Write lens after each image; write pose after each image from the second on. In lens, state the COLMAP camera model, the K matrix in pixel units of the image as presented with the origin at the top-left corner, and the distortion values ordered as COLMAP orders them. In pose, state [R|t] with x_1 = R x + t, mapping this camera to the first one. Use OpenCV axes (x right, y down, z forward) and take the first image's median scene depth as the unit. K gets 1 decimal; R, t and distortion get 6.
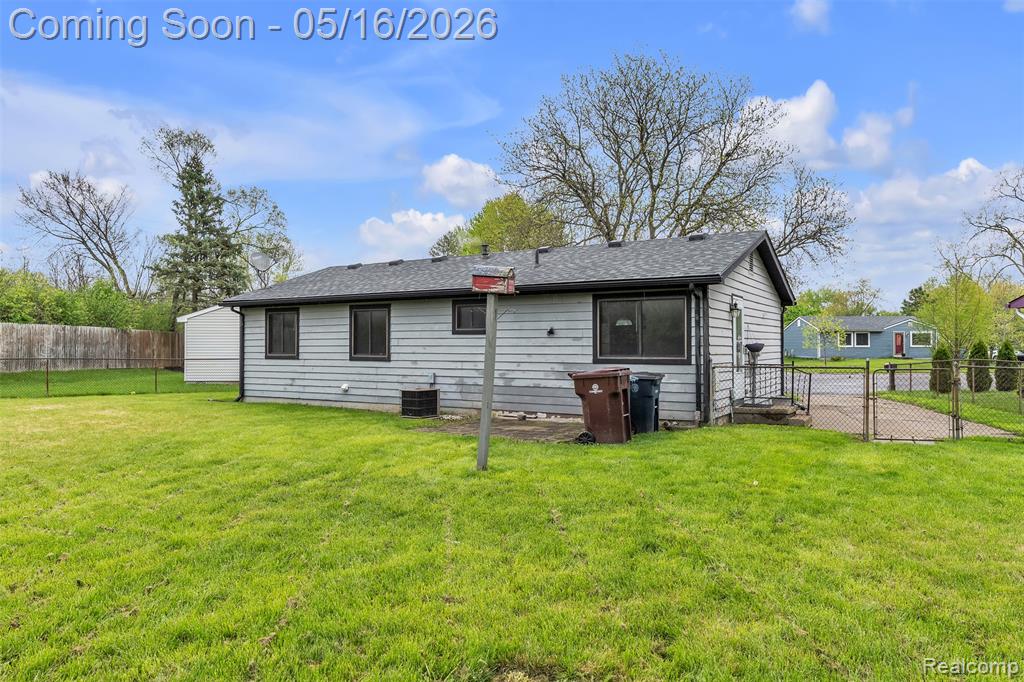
lens RADIAL K [[678.7, 0, 510.7], [0, 678.7, 334.7], [0, 0, 1]] dist [-0.001005, -0.000369]
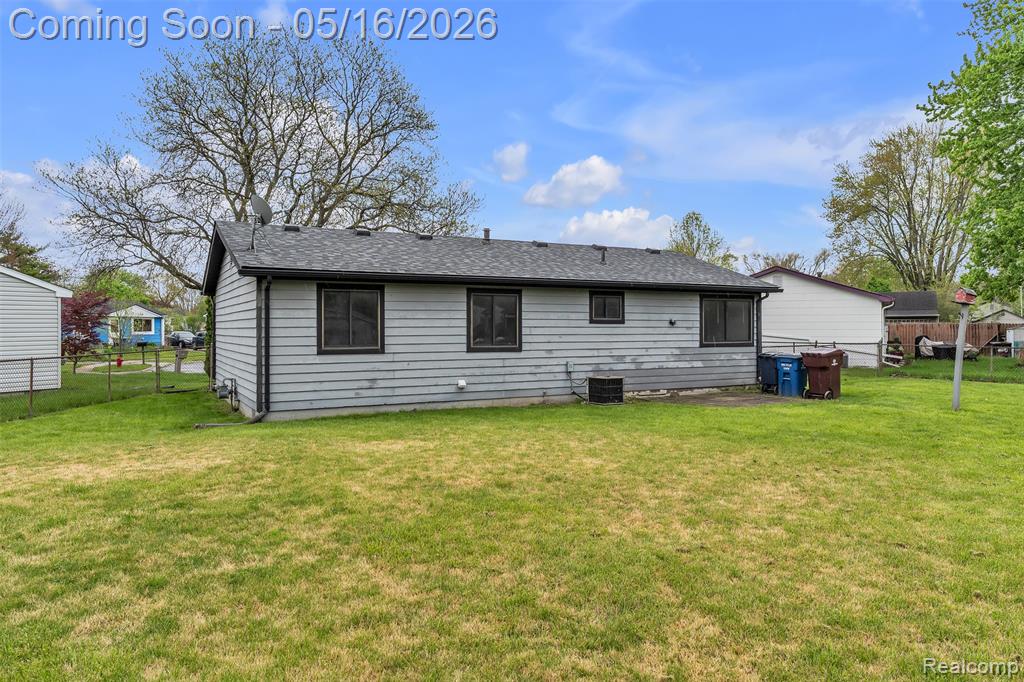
lens RADIAL K [[678.7, 0, 510.7], [0, 678.7, 334.7], [0, 0, 1]] dist [-0.001005, -0.000369]
pose [[0.509534, -0.004688, 0.860438, -1.016561], [-0.010302, 0.999880, 0.011548, 0.005777], [-0.860389, -0.014748, 0.509425, 0.556010]]
